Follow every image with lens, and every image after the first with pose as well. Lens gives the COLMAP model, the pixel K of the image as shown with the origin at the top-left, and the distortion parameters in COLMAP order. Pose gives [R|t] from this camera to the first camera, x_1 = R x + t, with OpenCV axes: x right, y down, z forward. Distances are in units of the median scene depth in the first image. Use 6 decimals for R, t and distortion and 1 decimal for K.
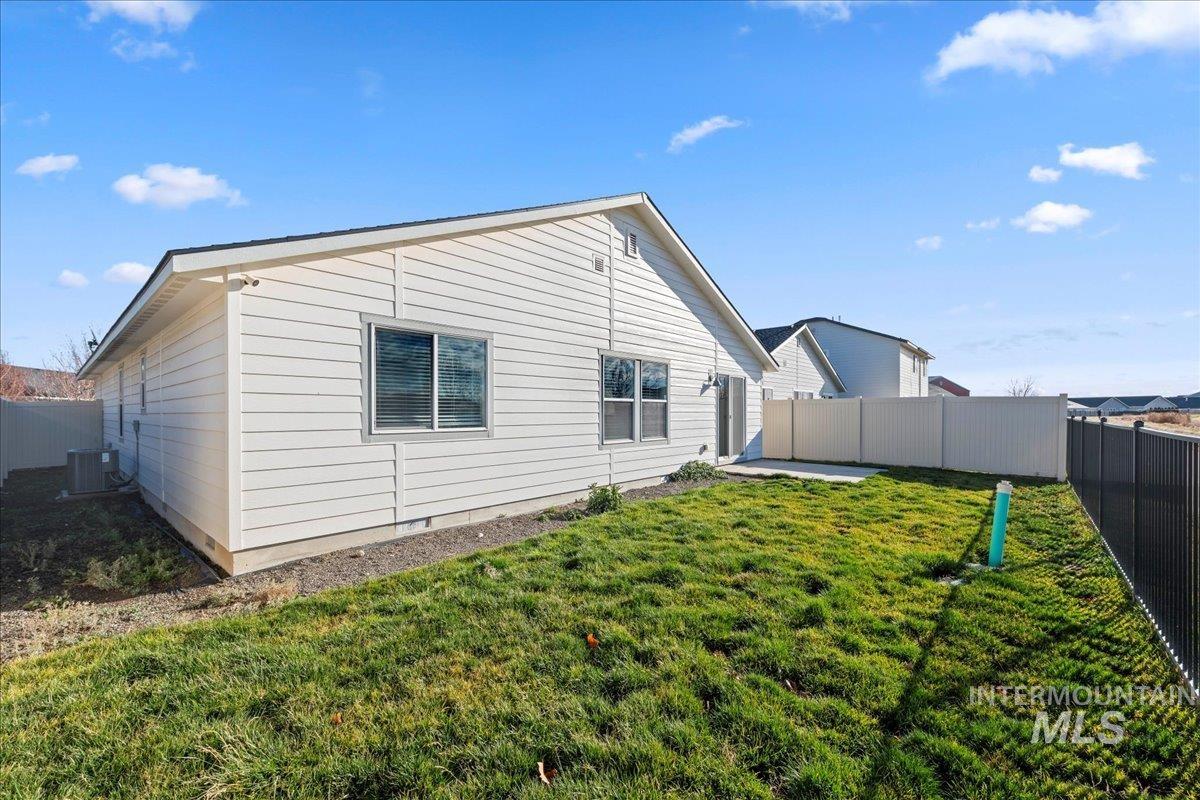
lens RADIAL K [[479.2, 0, 624.7], [0, 479.2, 418.6], [0, 0, 1]] dist [0.002415, 0.000126]
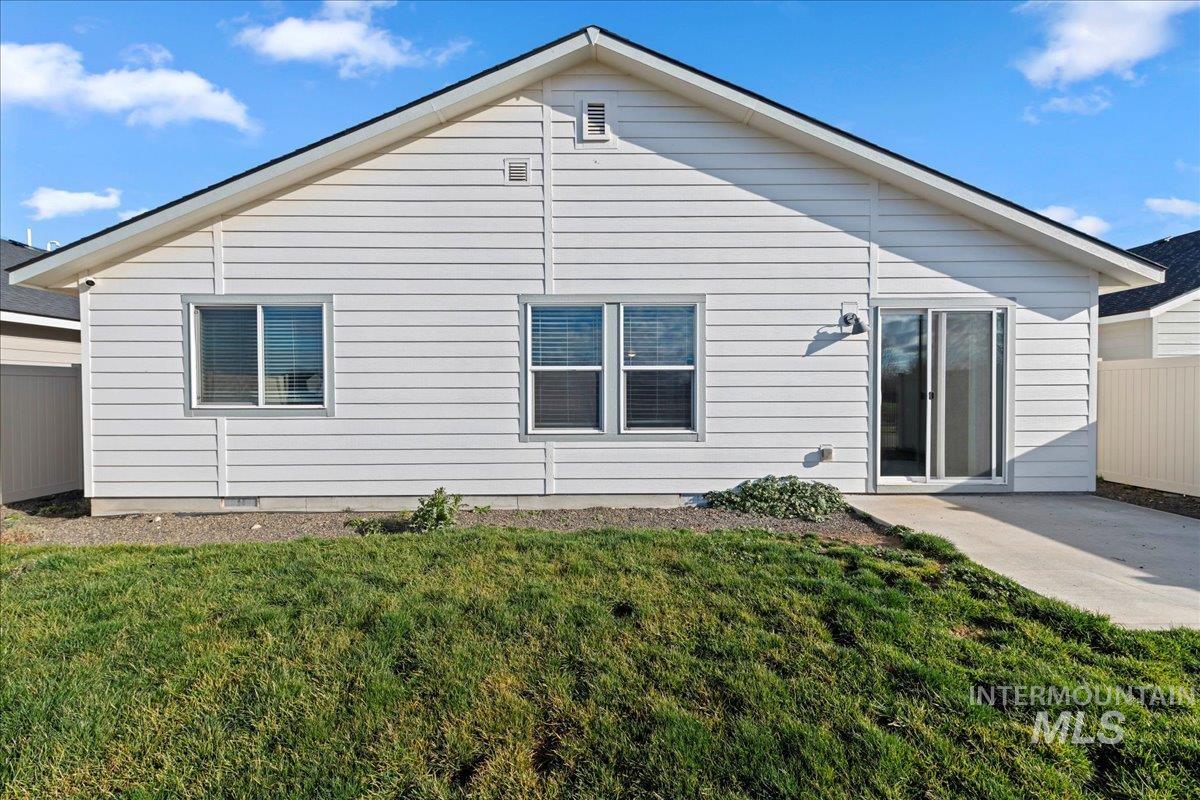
lens RADIAL K [[467.0, 0, 604.7], [0, 467.0, 396.5], [0, 0, 1]] dist [0.011192, -0.000360]
pose [[0.643360, 0.014313, -0.765430, 0.536046], [-0.007954, 0.999896, 0.012012, -0.008764], [0.765523, -0.001639, 0.643407, 0.652078]]
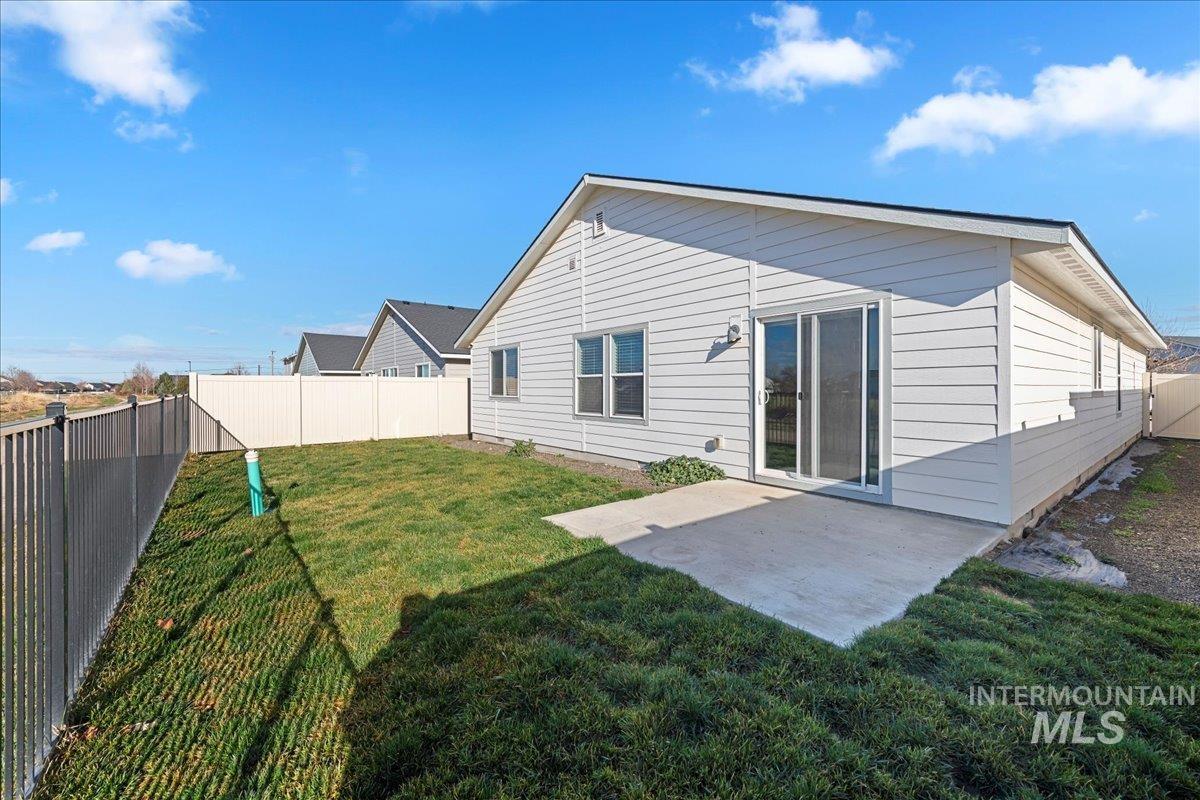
lens RADIAL K [[479.2, 0, 606.2], [0, 479.2, 389.3], [0, 0, 1]] dist [0.002415, 0.000126]
pose [[-0.205879, 0.004938, -0.978565, 1.084961], [-0.011284, 0.999909, 0.007420, -0.017765], [0.978512, 0.012570, -0.205805, 1.311418]]
